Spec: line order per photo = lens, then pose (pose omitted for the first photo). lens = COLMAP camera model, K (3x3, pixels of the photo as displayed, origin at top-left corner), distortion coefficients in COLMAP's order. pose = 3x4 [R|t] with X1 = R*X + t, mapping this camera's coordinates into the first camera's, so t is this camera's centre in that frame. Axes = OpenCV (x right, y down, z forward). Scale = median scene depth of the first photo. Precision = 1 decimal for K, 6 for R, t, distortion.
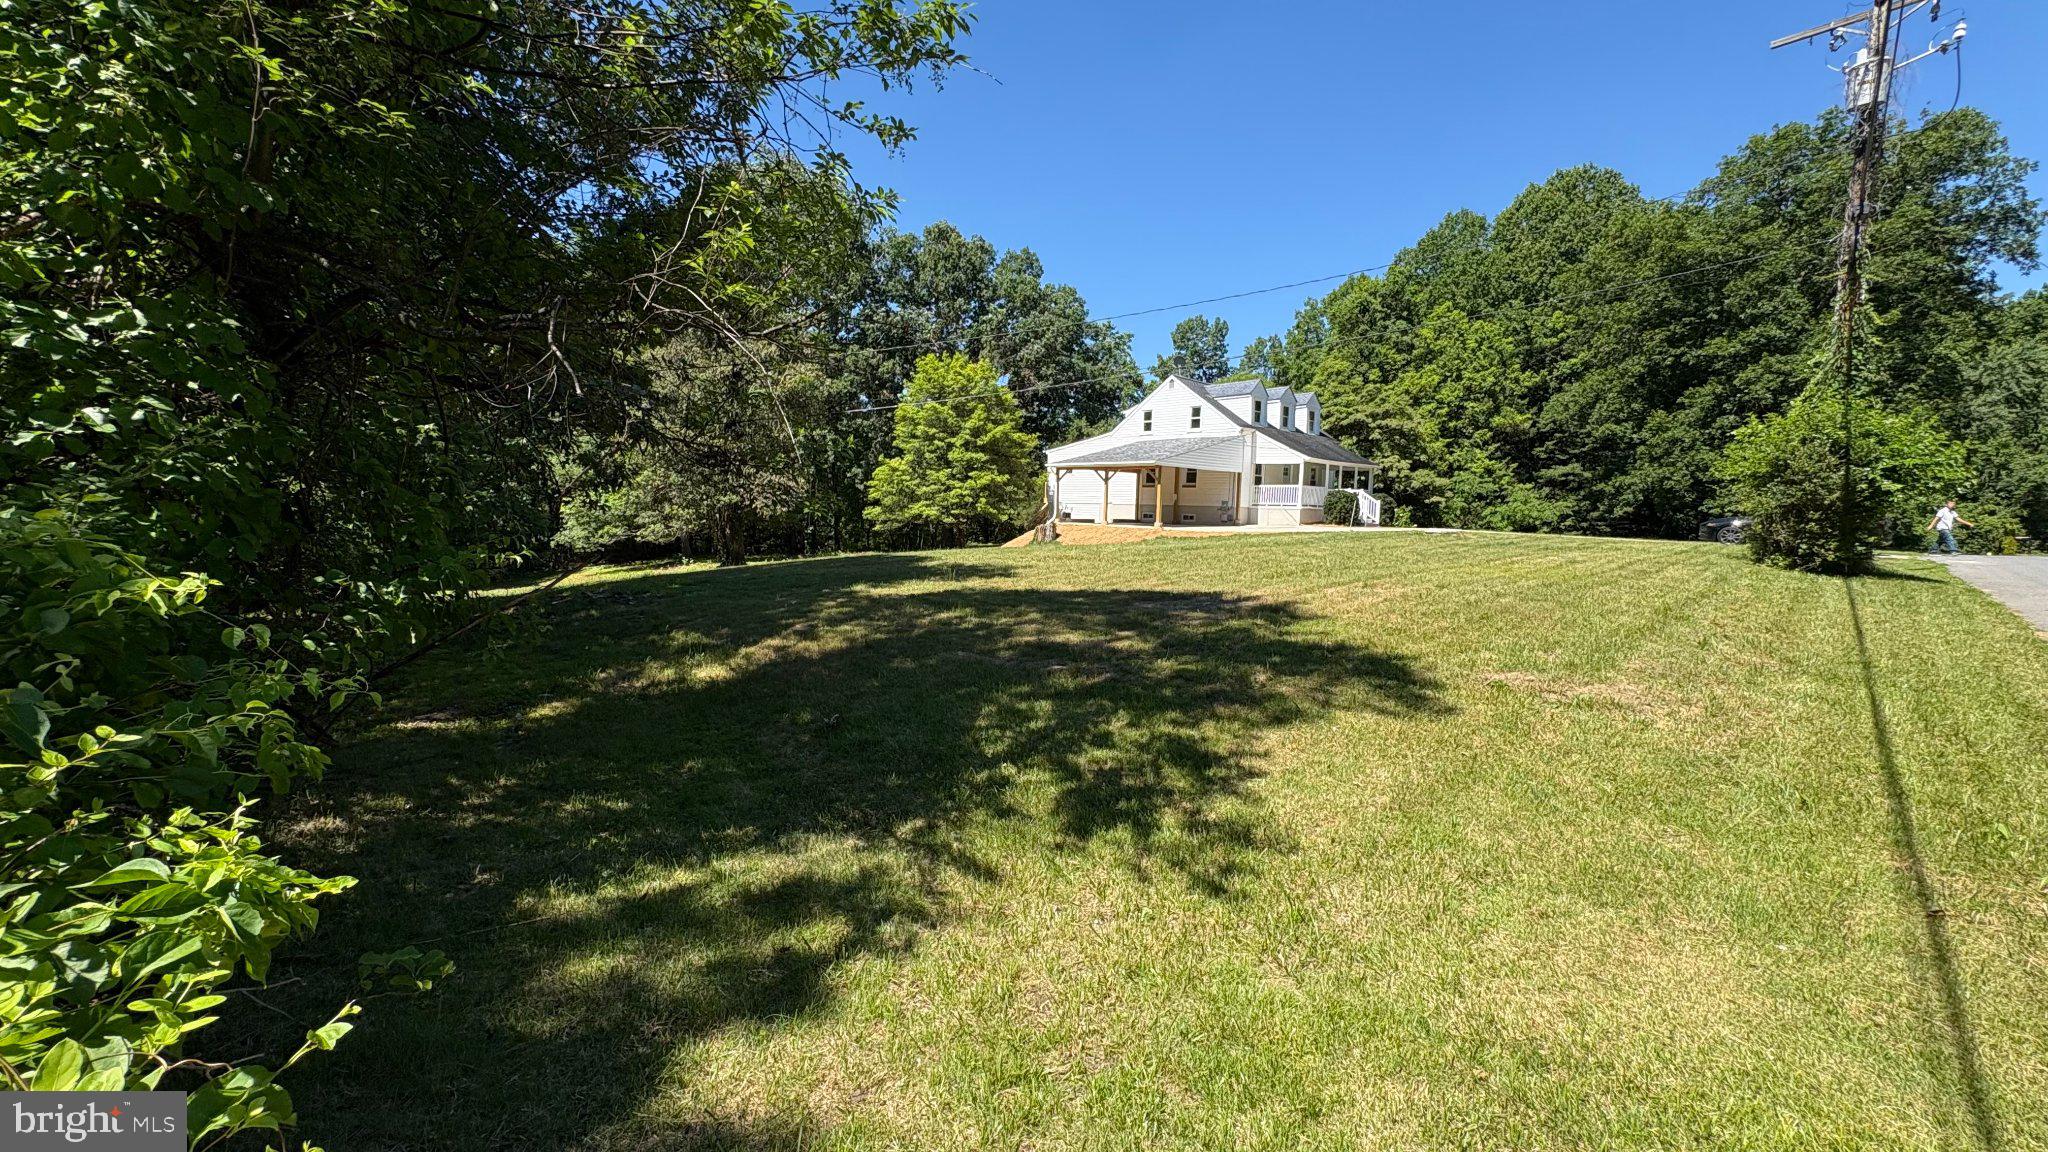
lens RADIAL K [[813.2, 0, 1024.0], [0, 813.2, 576.0], [0, 0, 1]] dist [0.000917, -0.000472]
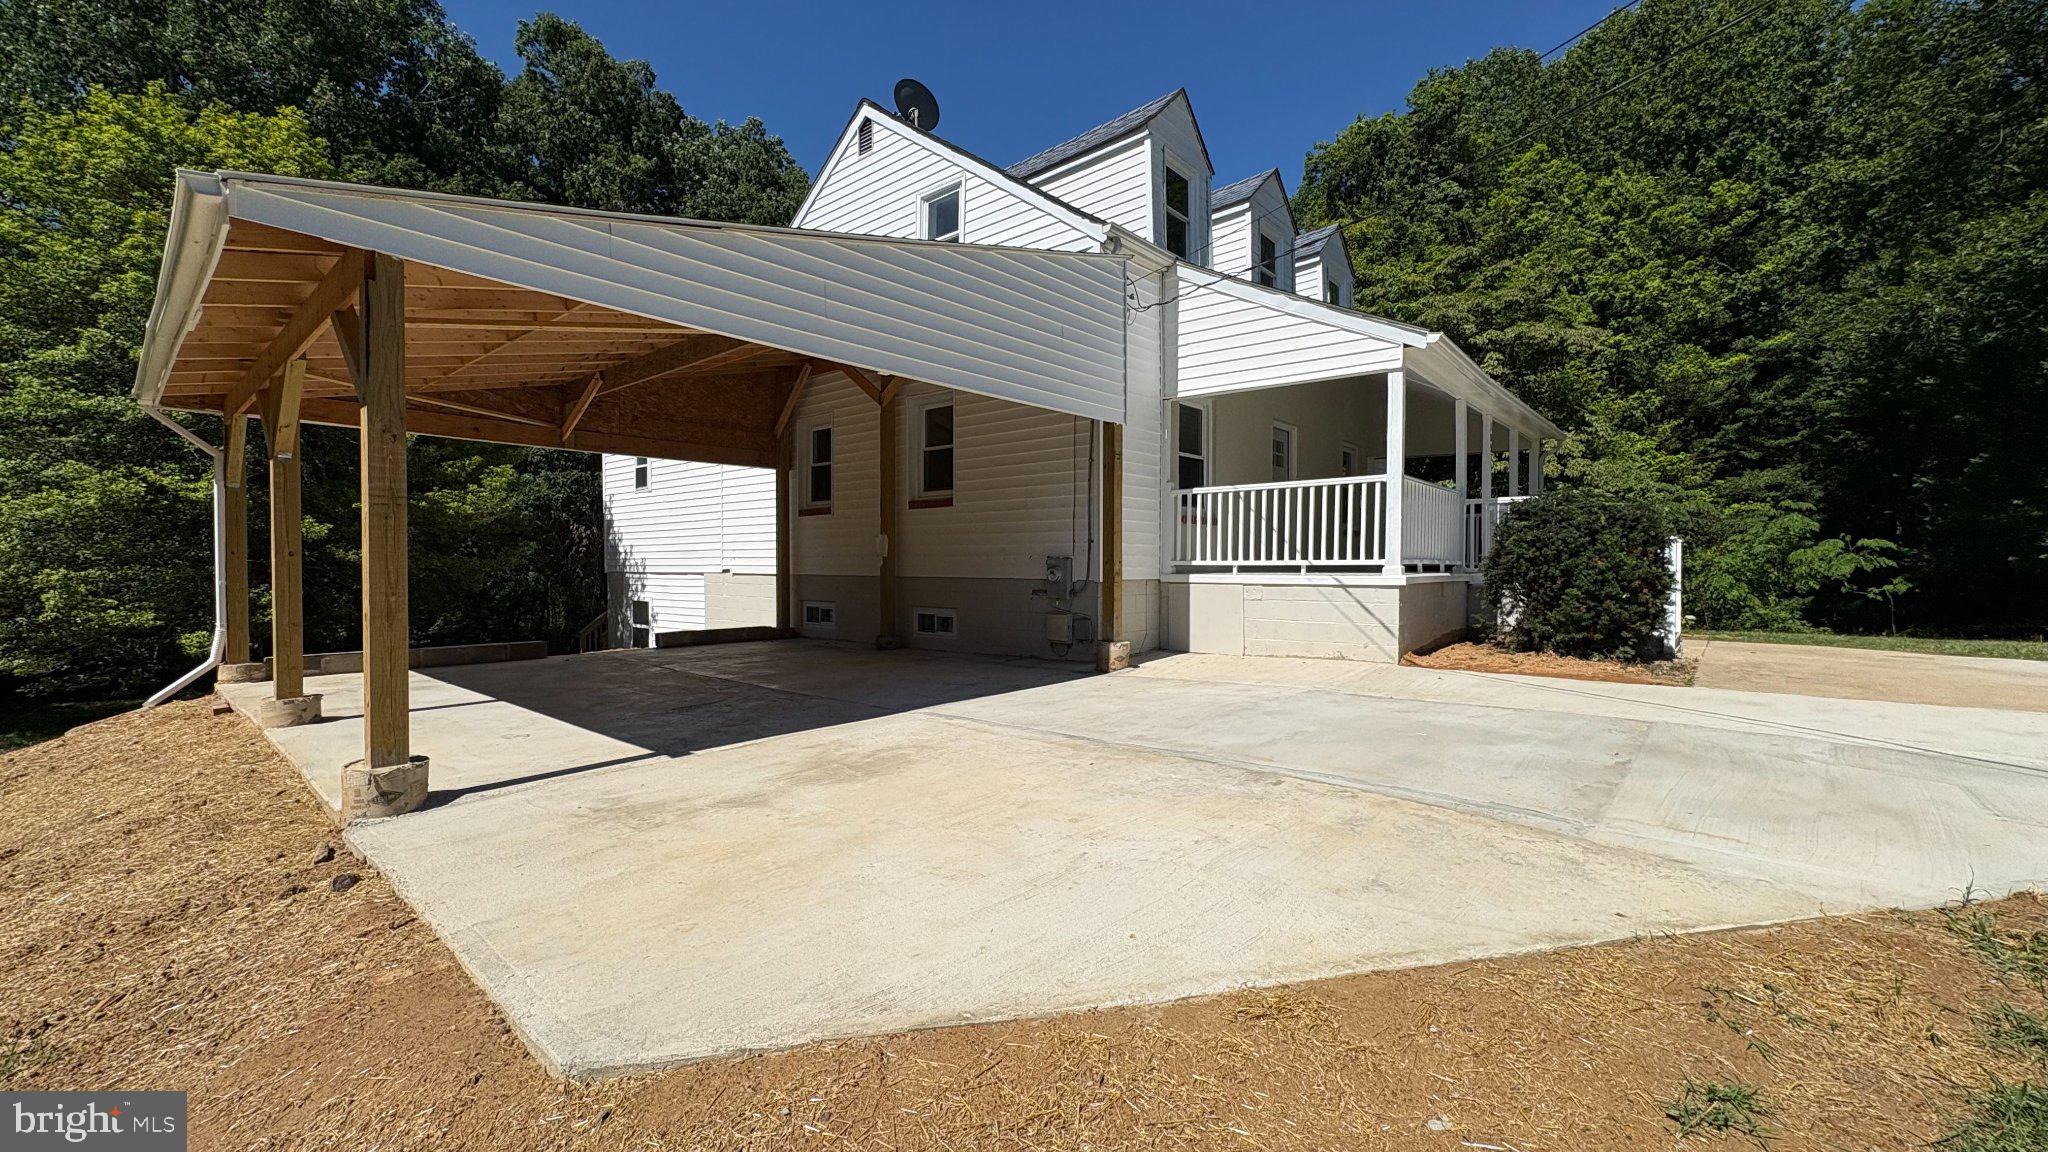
lens RADIAL K [[813.2, 0, 1024.0], [0, 813.2, 576.0], [0, 0, 1]] dist [0.000917, -0.000472]
pose [[0.994764, -0.020185, 0.100186, 0.209243], [0.026024, 0.998016, -0.057323, -0.072370], [-0.098830, 0.059631, 0.993316, 0.749730]]
